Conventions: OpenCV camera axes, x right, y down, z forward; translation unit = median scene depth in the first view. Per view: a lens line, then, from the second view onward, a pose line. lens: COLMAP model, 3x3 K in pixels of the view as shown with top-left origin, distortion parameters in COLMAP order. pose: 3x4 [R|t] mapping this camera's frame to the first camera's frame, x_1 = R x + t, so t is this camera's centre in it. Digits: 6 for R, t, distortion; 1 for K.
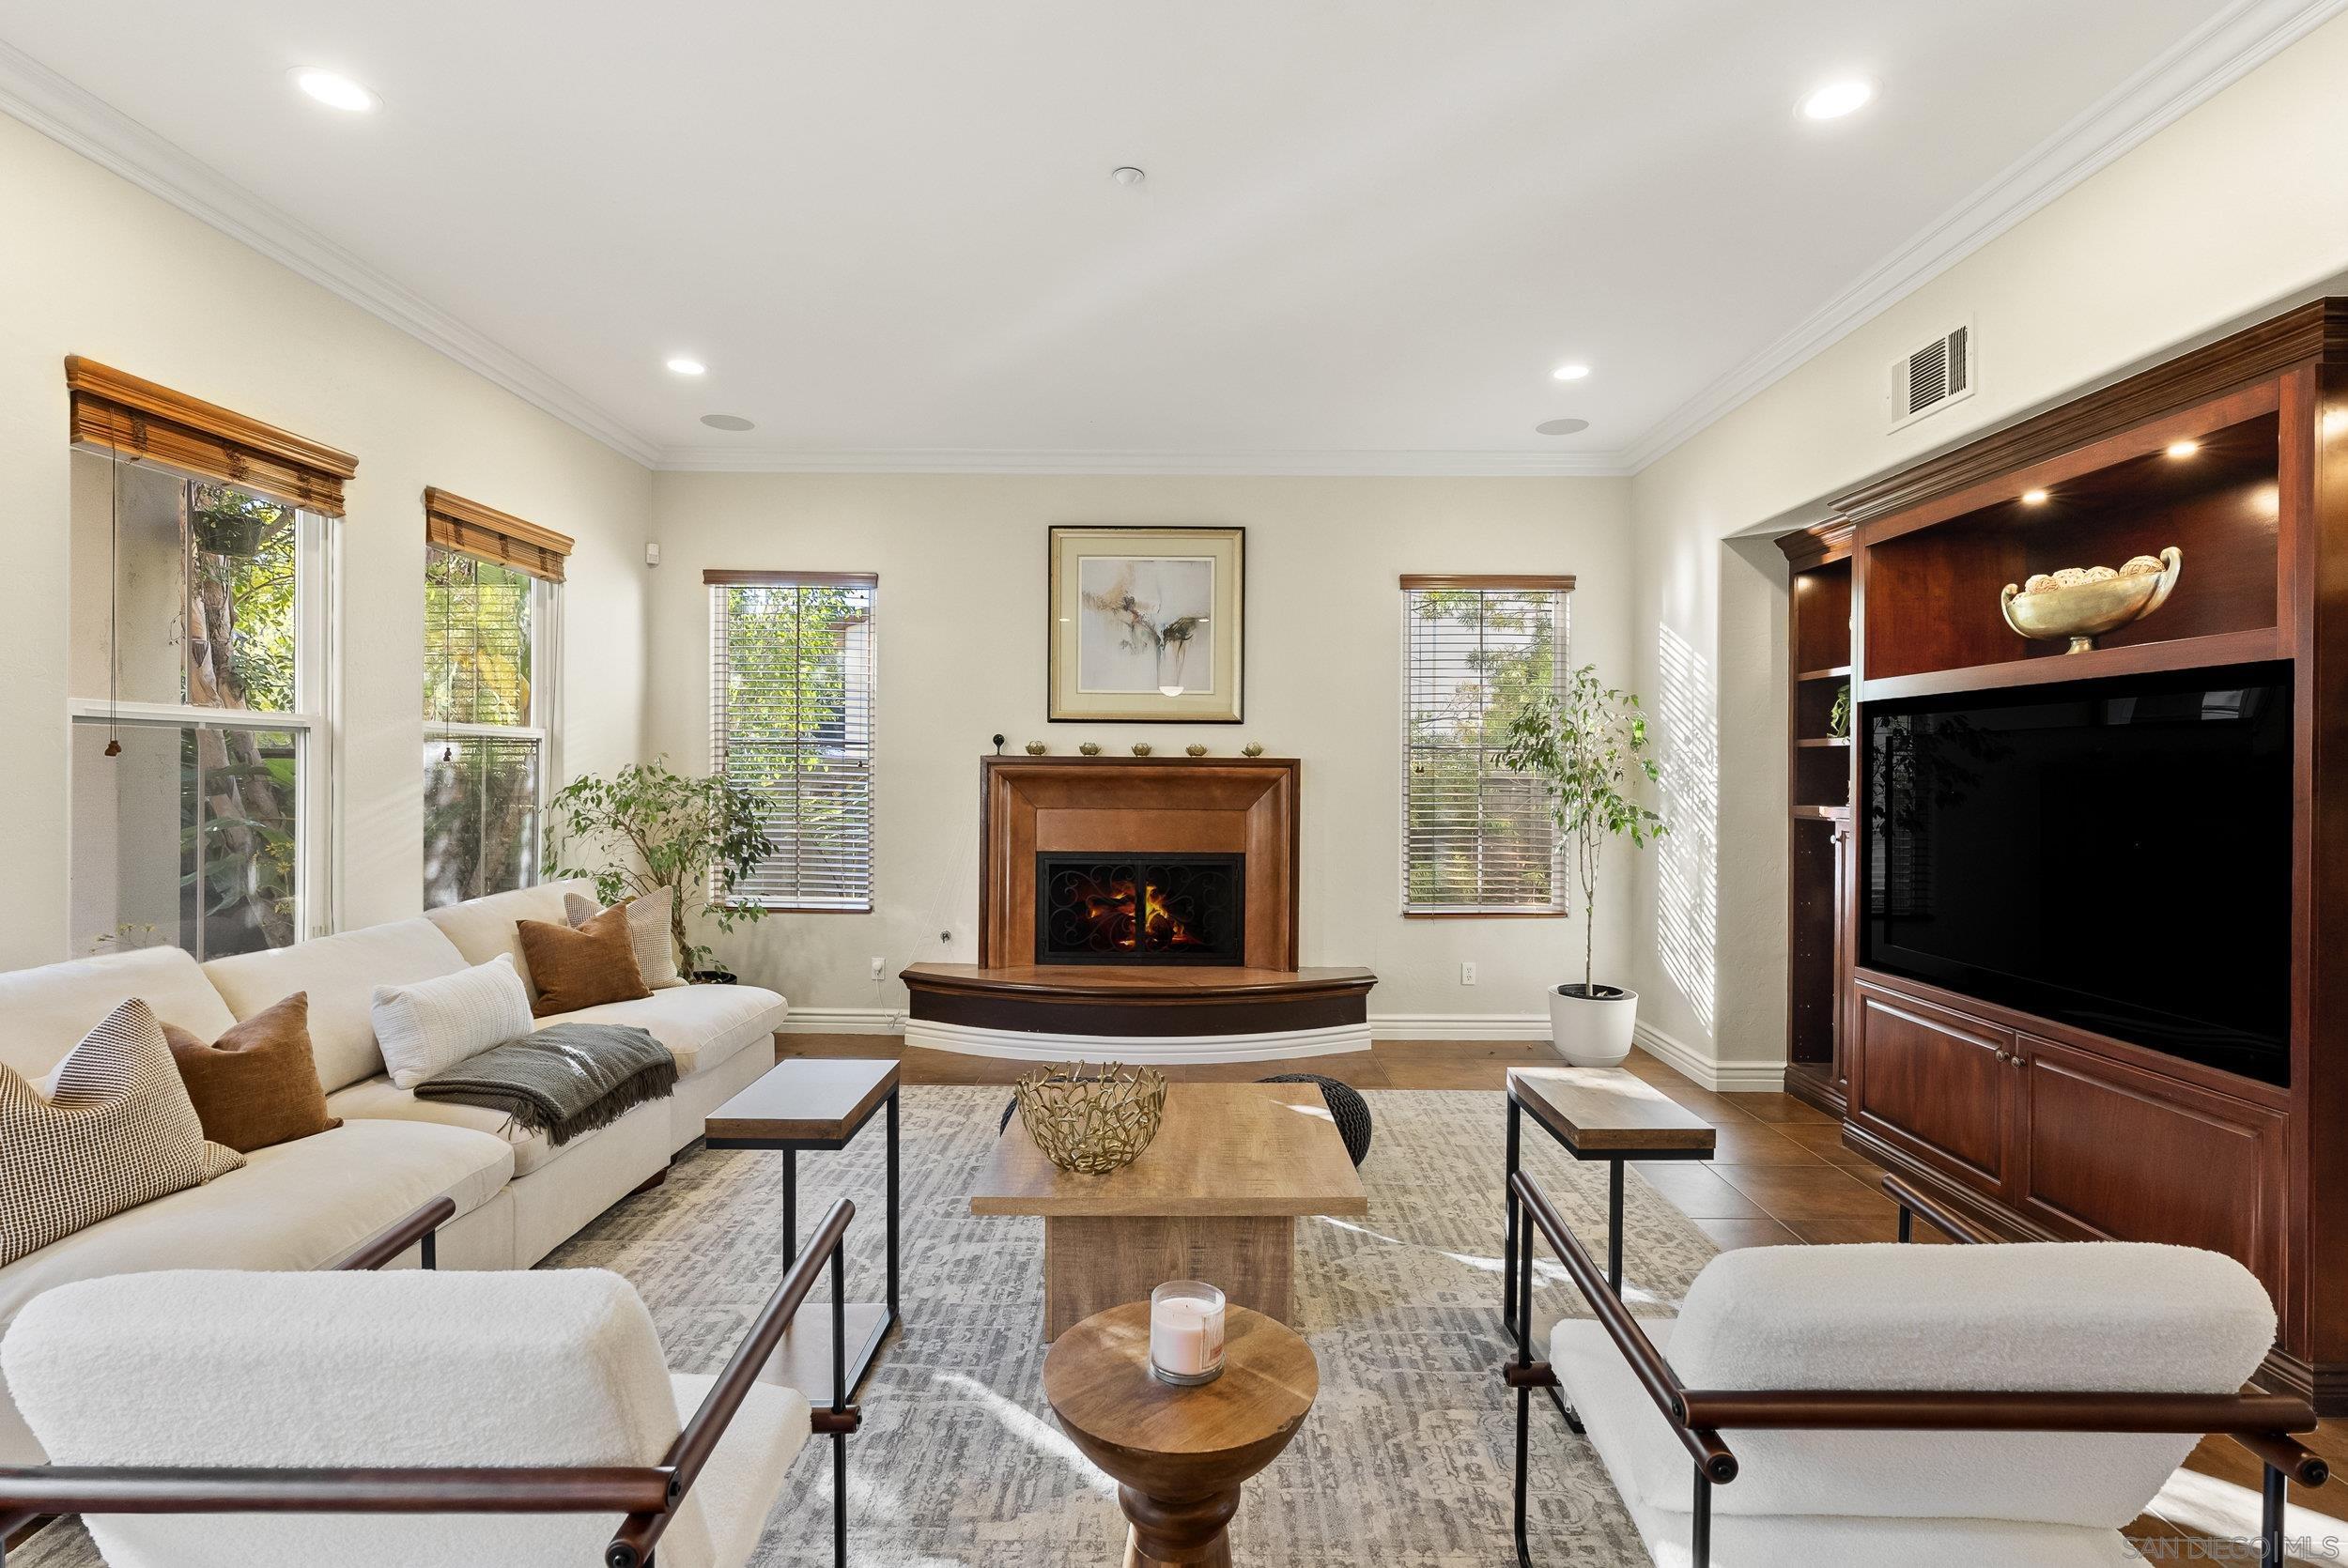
lens RADIAL K [[1065.3, 0, 1187.0], [0, 1065.3, 770.6], [0, 0, 1]] dist [-0.009356, 0.000774]
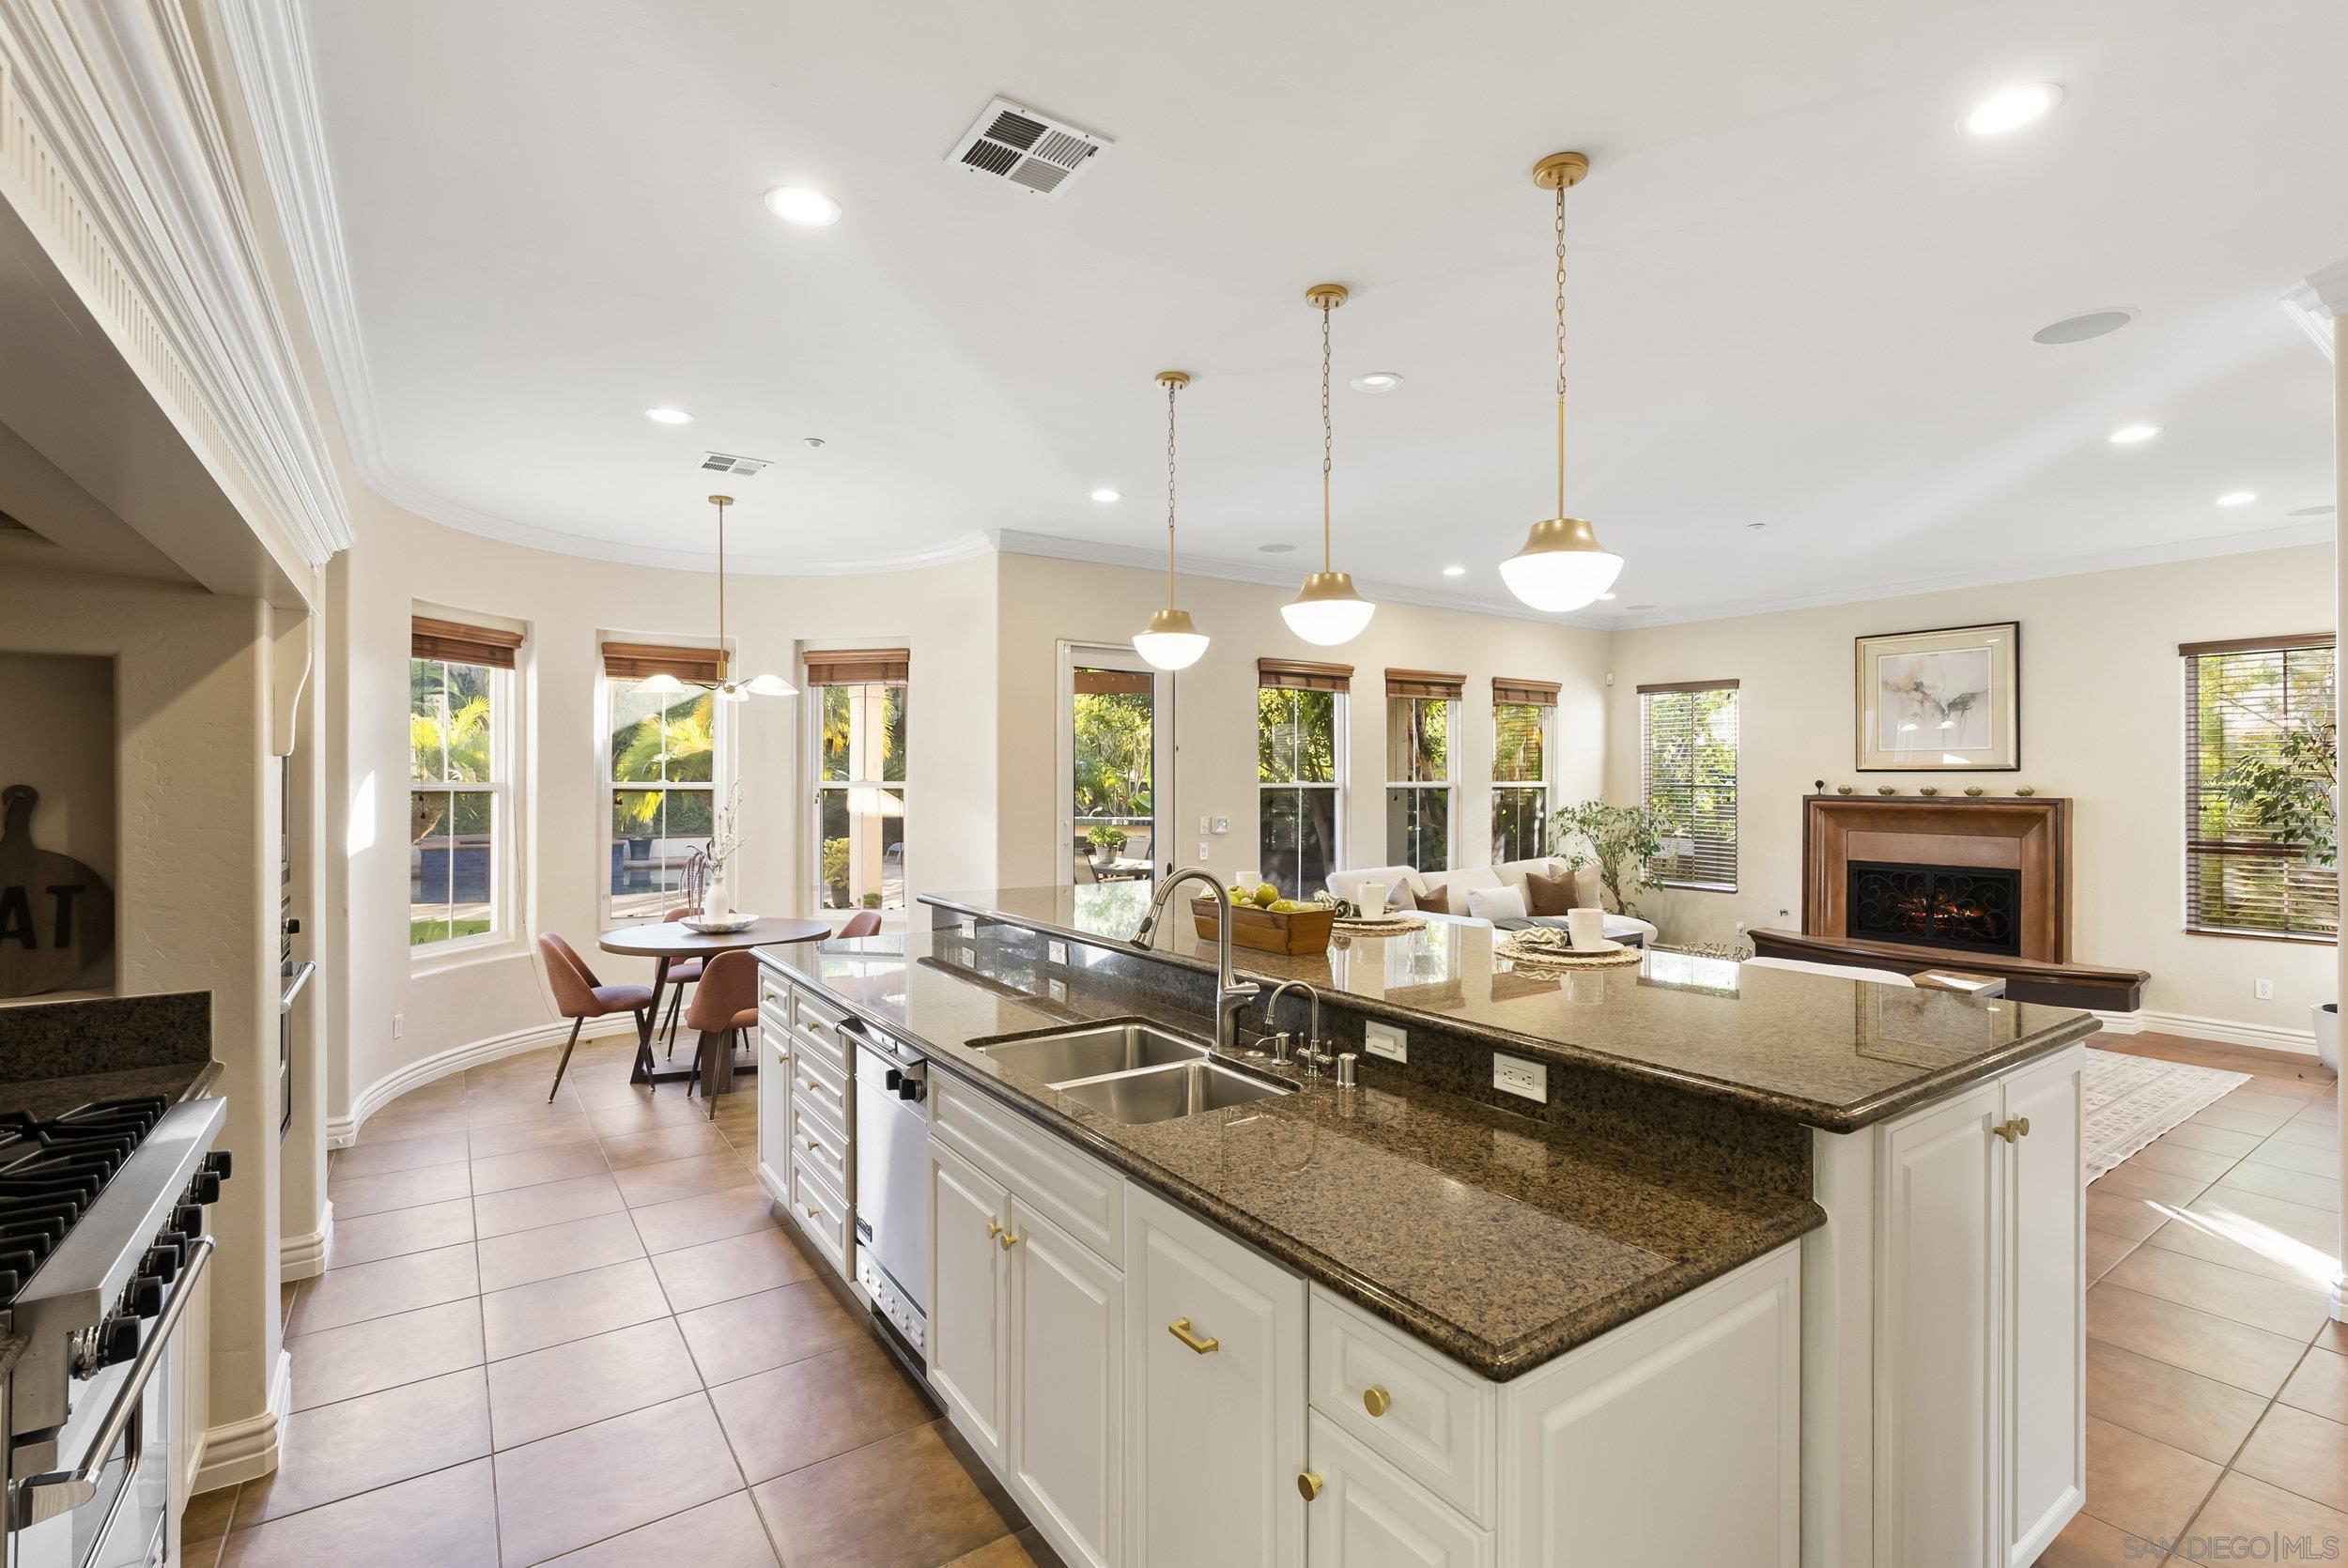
lens RADIAL K [[1065.3, 0, 1179.4], [0, 1065.3, 778.8], [0, 0, 1]] dist [-0.009356, 0.000774]
pose [[0.574785, -0.007372, -0.818271, 0.529474], [0.002815, 0.999971, -0.007032, -0.028512], [0.818300, 0.001738, 0.574789, -0.597025]]
